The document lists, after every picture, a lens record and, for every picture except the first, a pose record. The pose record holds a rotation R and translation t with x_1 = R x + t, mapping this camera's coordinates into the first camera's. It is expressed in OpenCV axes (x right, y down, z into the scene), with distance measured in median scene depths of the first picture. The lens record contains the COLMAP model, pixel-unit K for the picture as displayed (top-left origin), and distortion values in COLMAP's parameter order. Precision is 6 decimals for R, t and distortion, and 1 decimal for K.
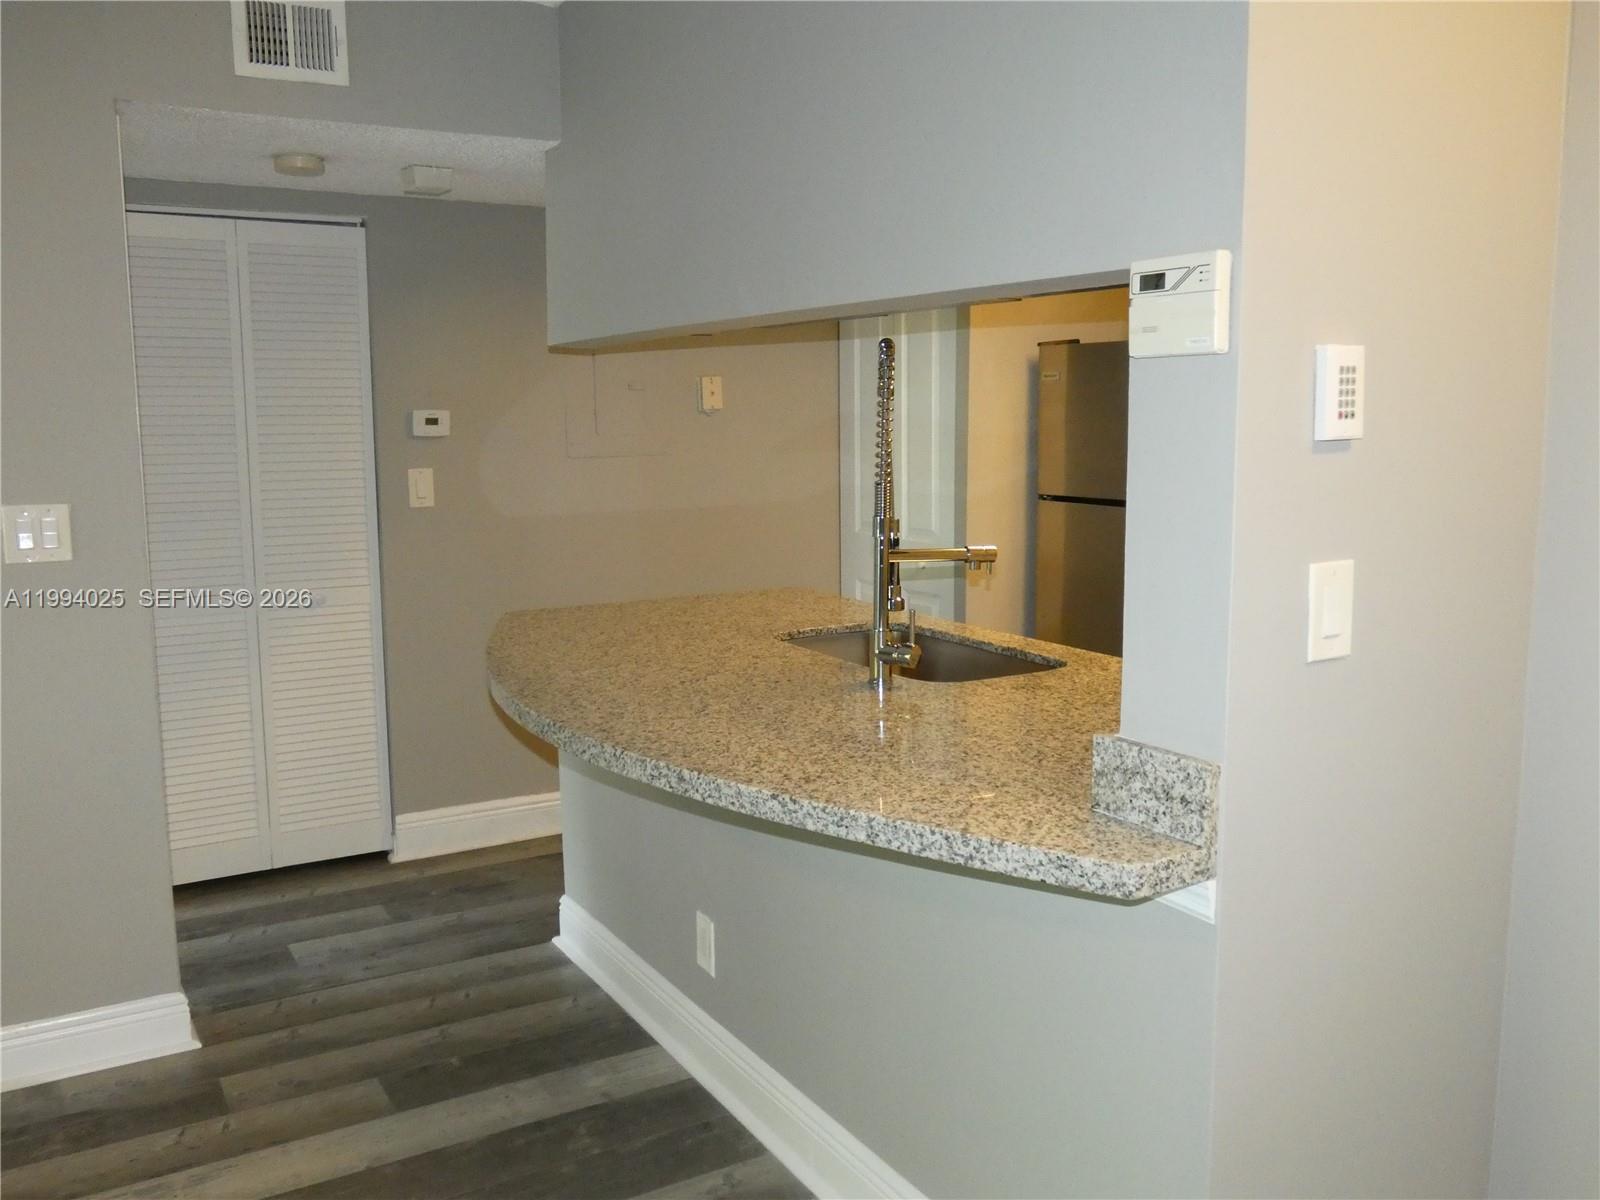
lens RADIAL K [[1371.2, 0, 809.7], [0, 1371.2, 604.2], [0, 0, 1]] dist [0.006353, 0.016869]
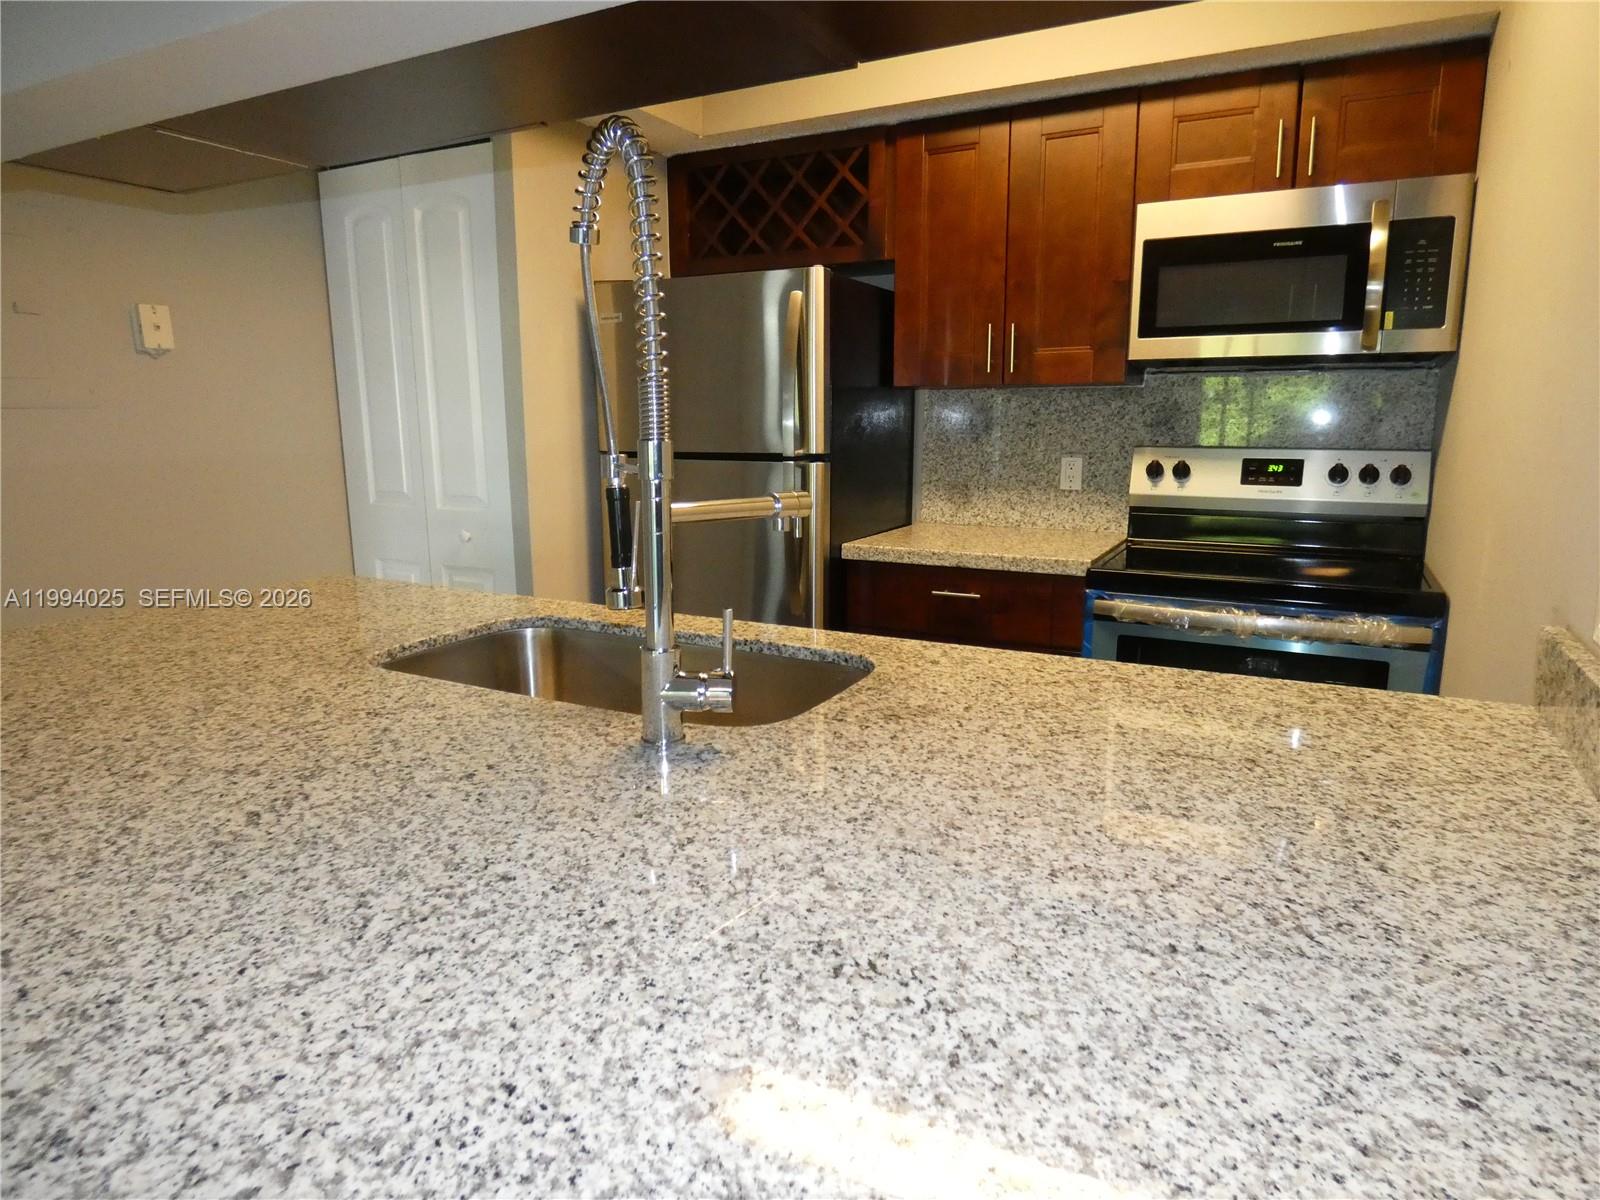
lens RADIAL K [[945.6, 0, 805.8], [0, 945.6, 591.9], [0, 0, 1]] dist [-0.002375, 0.000137]
pose [[0.846995, -0.090604, 0.523823, -0.079773], [0.071375, 0.995829, 0.056836, -0.017717], [-0.526788, -0.010752, 0.849929, 0.541856]]
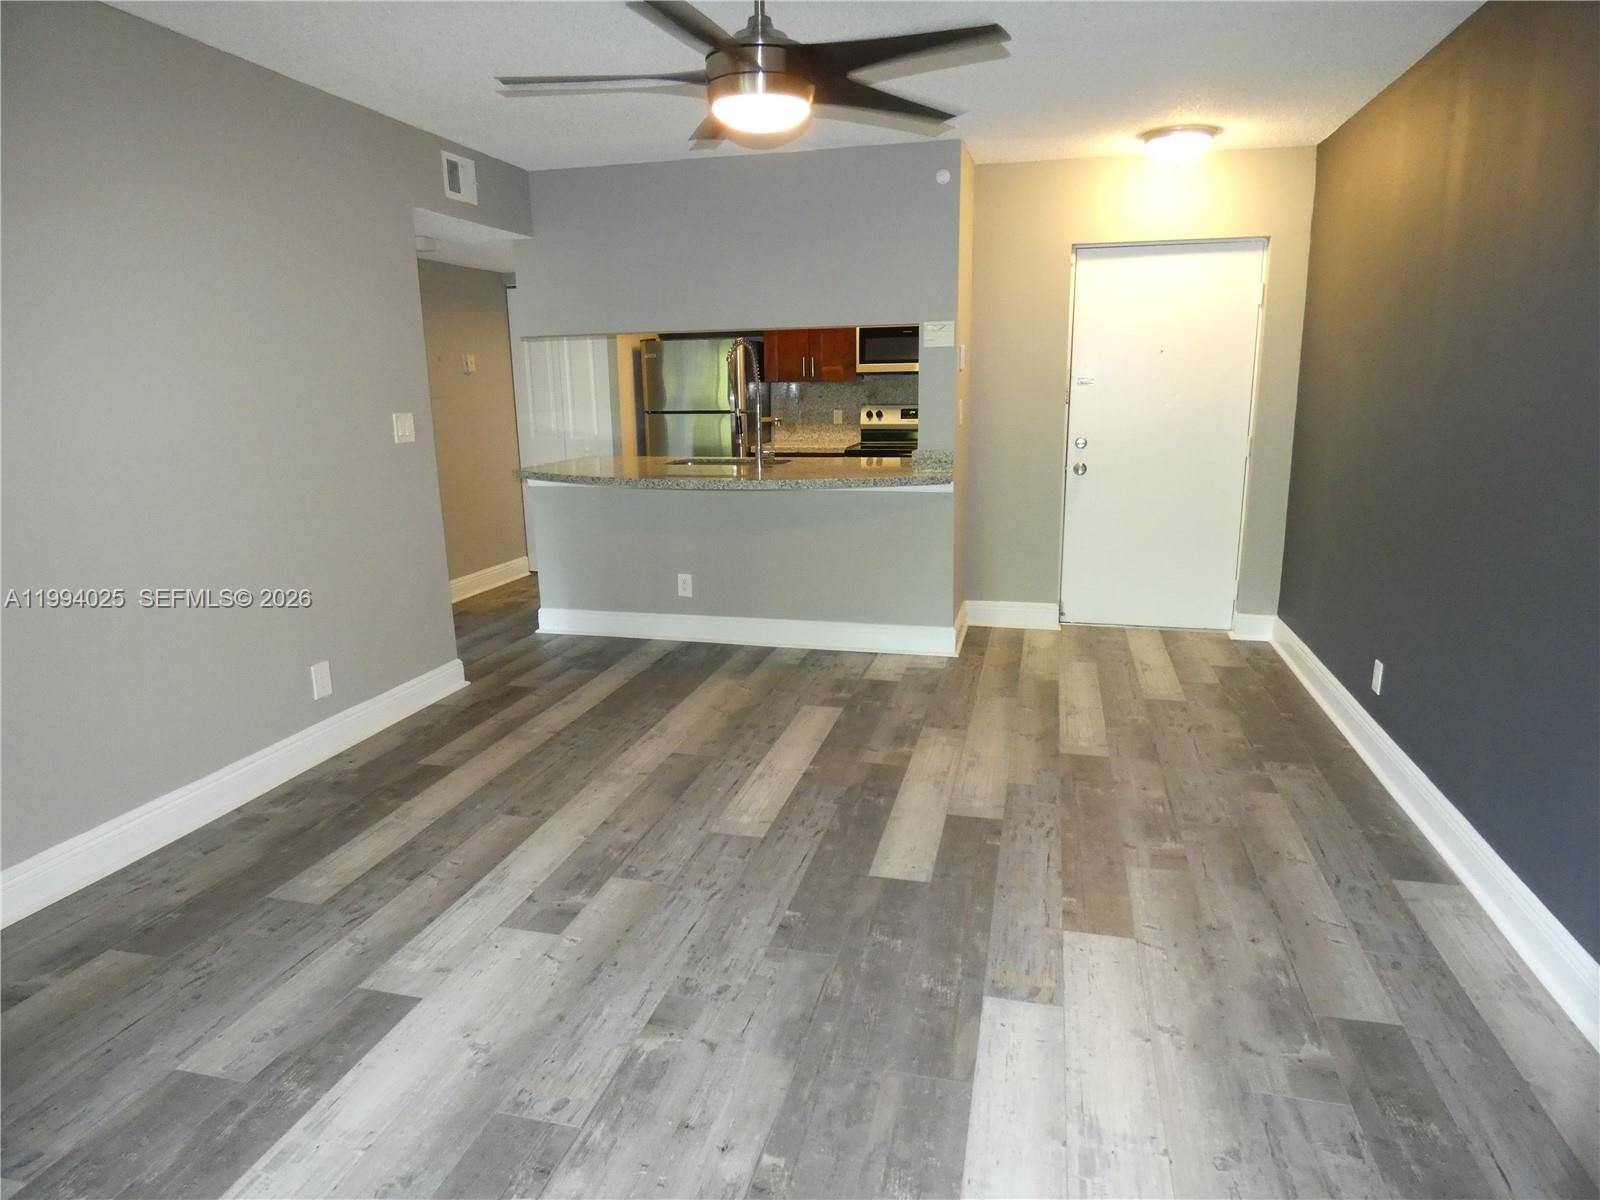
lens RADIAL K [[949.8, 0, 800.0], [0, 949.8, 600.0], [0, 0, 1]] dist [0.008077, 0.002048]
pose [[0.700554, -0.163881, 0.694526, -1.062707], [0.112056, 0.986462, 0.119737, 0.085922], [-0.704746, -0.006057, 0.709434, -0.344227]]
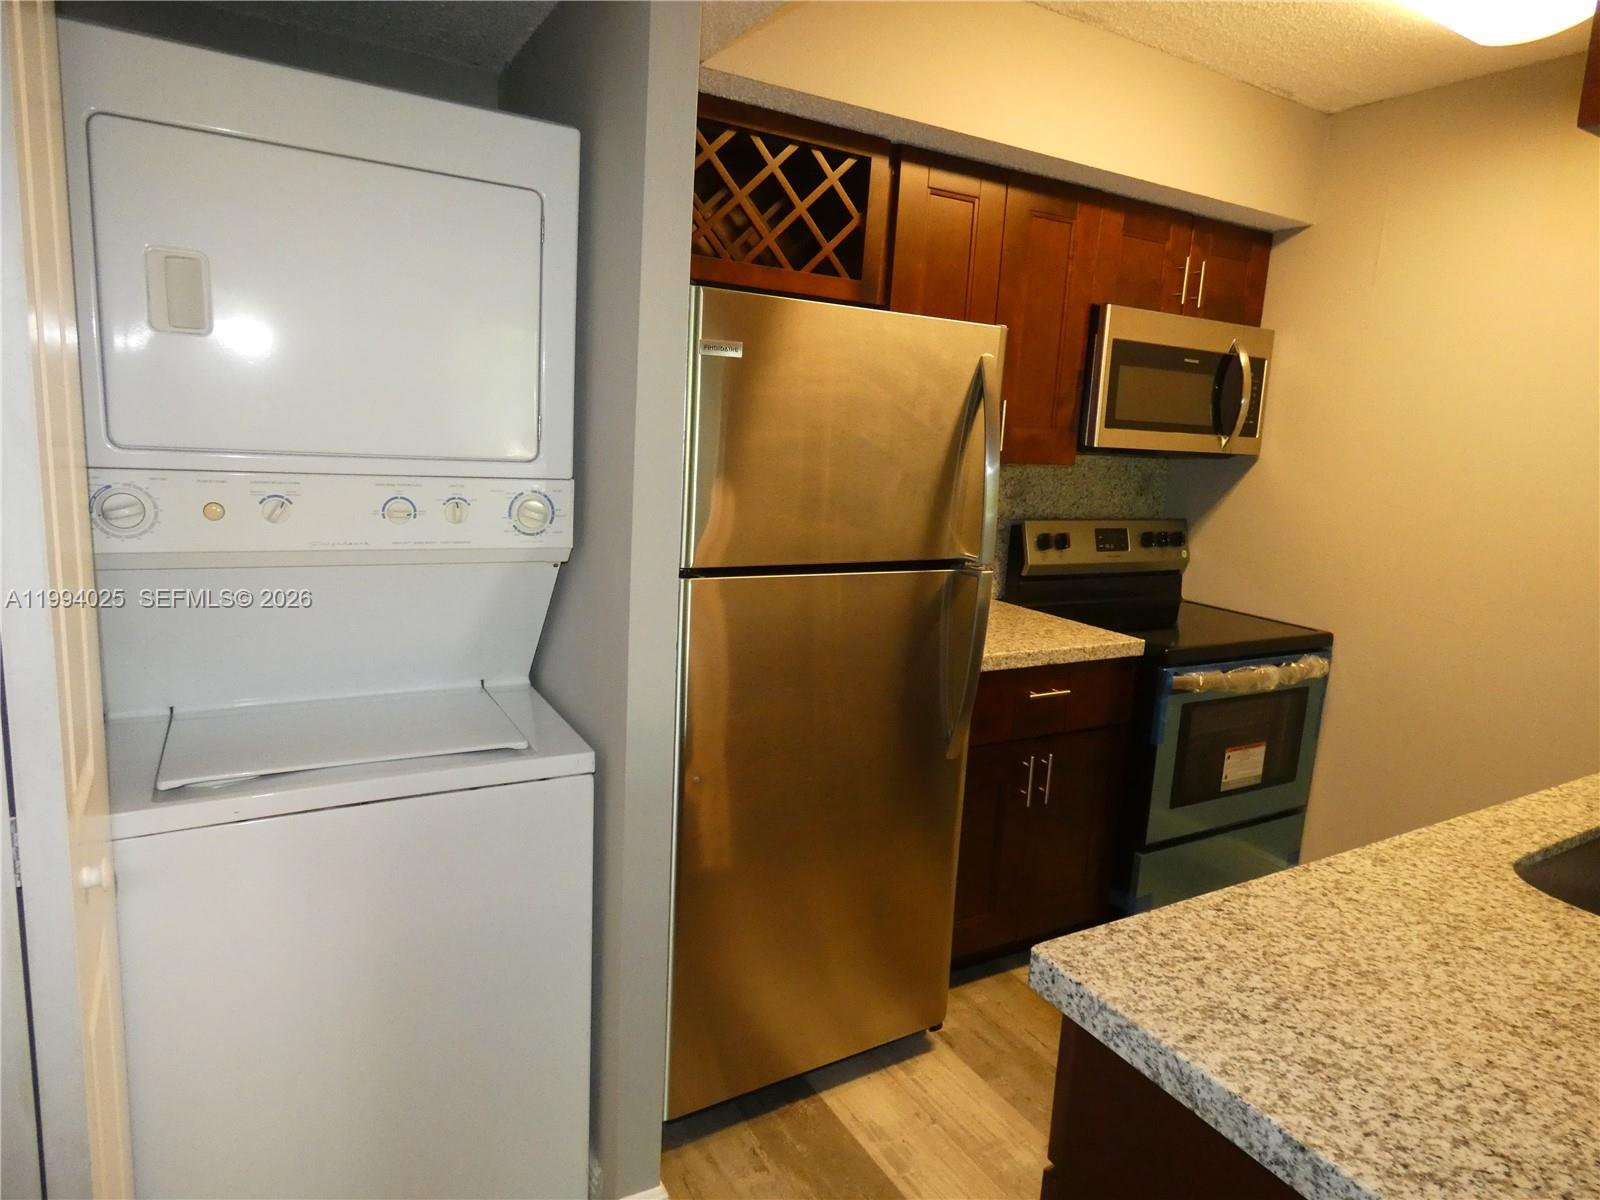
lens RADIAL K [[946.0, 0, 754.8], [0, 946.0, 598.1], [0, 0, 1]] dist [-0.069083, 0.185216]
pose [[0.030155, -0.171903, 0.984652, -0.284136], [0.089259, 0.981628, 0.168642, -0.183772], [-0.995552, 0.082804, 0.044945, 1.353967]]
